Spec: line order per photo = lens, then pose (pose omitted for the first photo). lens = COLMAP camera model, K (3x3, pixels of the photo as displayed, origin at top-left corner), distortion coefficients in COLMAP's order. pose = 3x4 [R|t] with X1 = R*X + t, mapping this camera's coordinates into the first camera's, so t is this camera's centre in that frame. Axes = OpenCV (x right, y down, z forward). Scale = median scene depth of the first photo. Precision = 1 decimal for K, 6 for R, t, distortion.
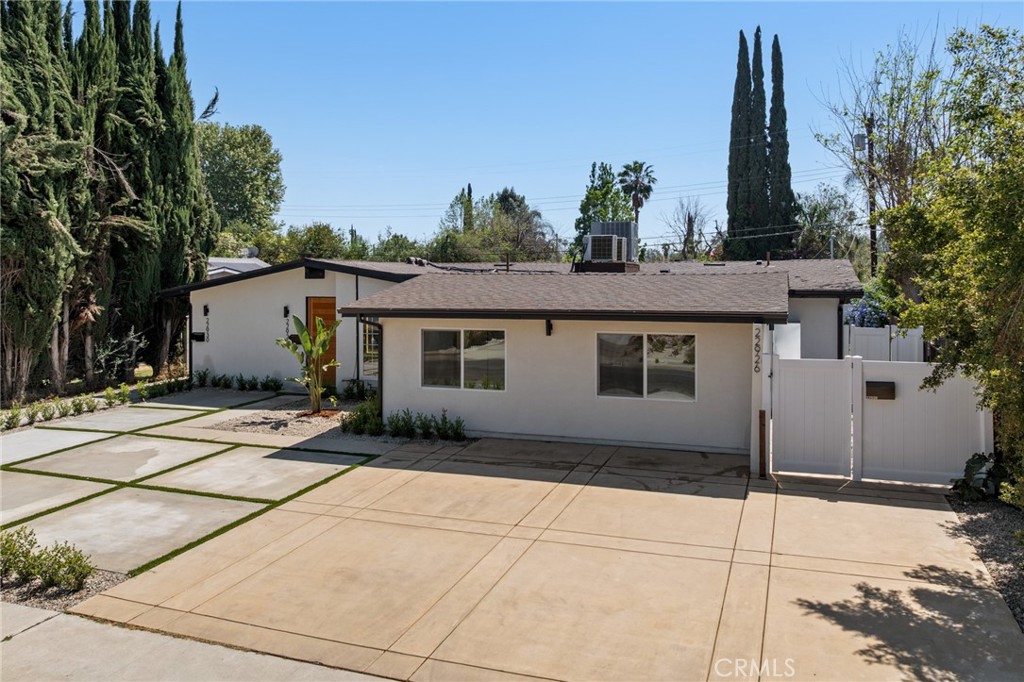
lens RADIAL K [[776.2, 0, 512.0], [0, 776.2, 341.0], [0, 0, 1]] dist [-0.047058, 0.002928]
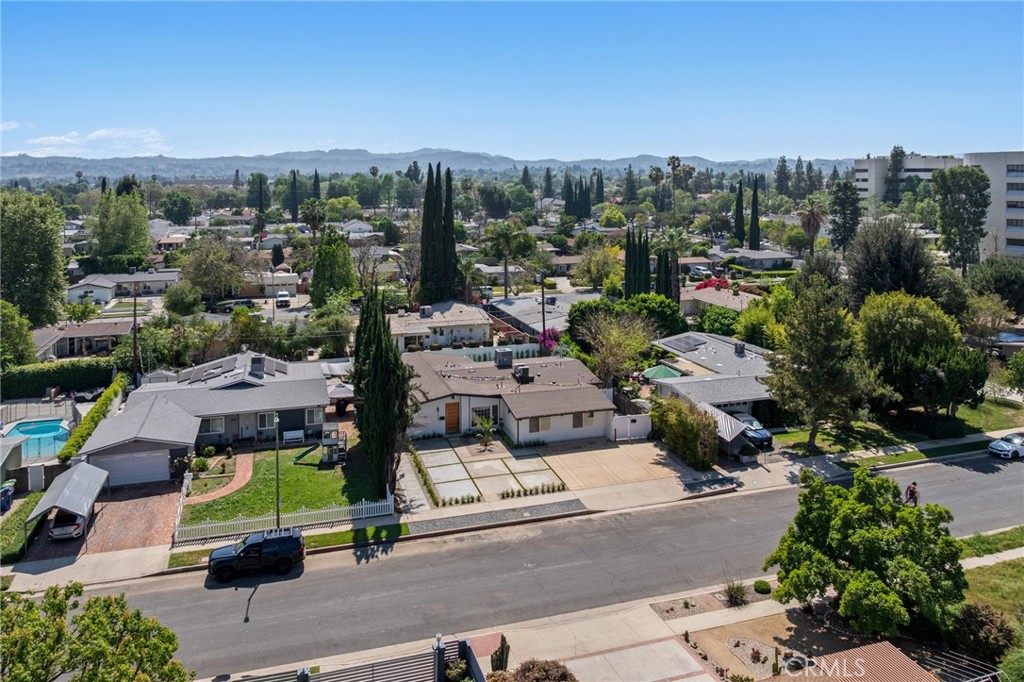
lens RADIAL K [[731.6, 0, 512.0], [0, 731.6, 341.0], [0, 0, 1]] dist [0.004472, -0.000033]
pose [[0.790706, -0.123355, 0.599639, -1.899825], [0.044220, 0.988439, 0.145027, -0.757918], [-0.610597, -0.088158, 0.787020, -1.441523]]
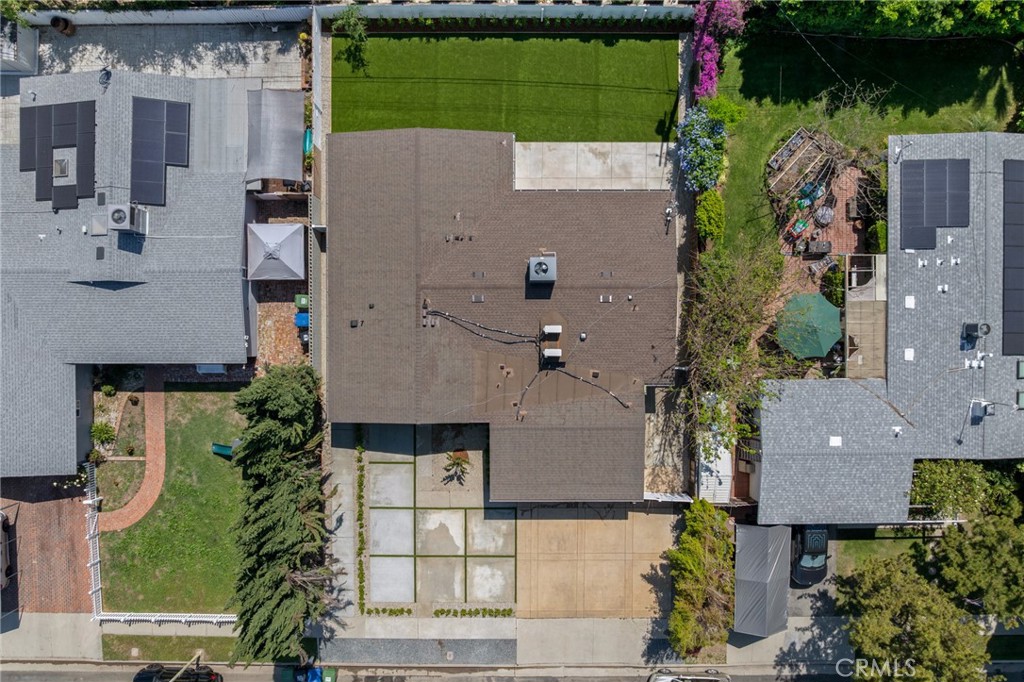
lens RADIAL K [[728.8, 0, 514.4], [0, 728.8, 327.6], [0, 0, 1]] dist [-0.020323, 0.000178]
pose [[0.937775, -0.347080, 0.010622, 0.033793], [0.018643, 0.080872, 0.996550, -2.155628], [-0.346742, -0.934342, 0.082311, 1.078120]]
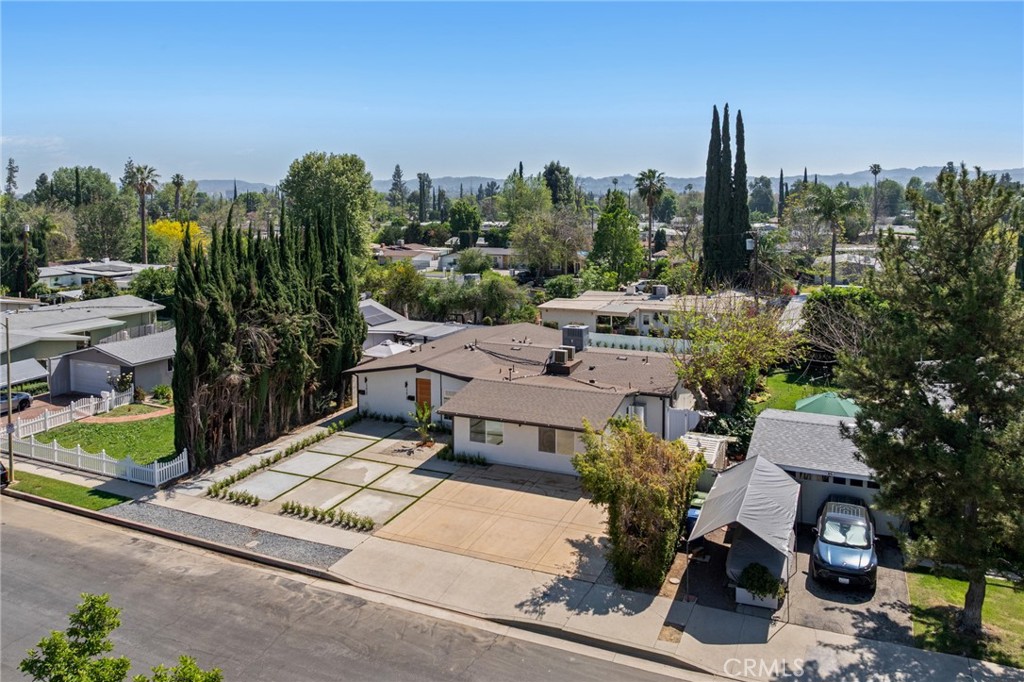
lens RADIAL K [[728.8, 0, 514.4], [0, 728.8, 327.6], [0, 0, 1]] dist [-0.020323, 0.000178]
pose [[0.997268, 0.012402, -0.072824, 0.152776], [-0.005784, 0.995890, 0.090391, -0.416804], [0.073646, -0.089723, 0.993240, -1.015378]]
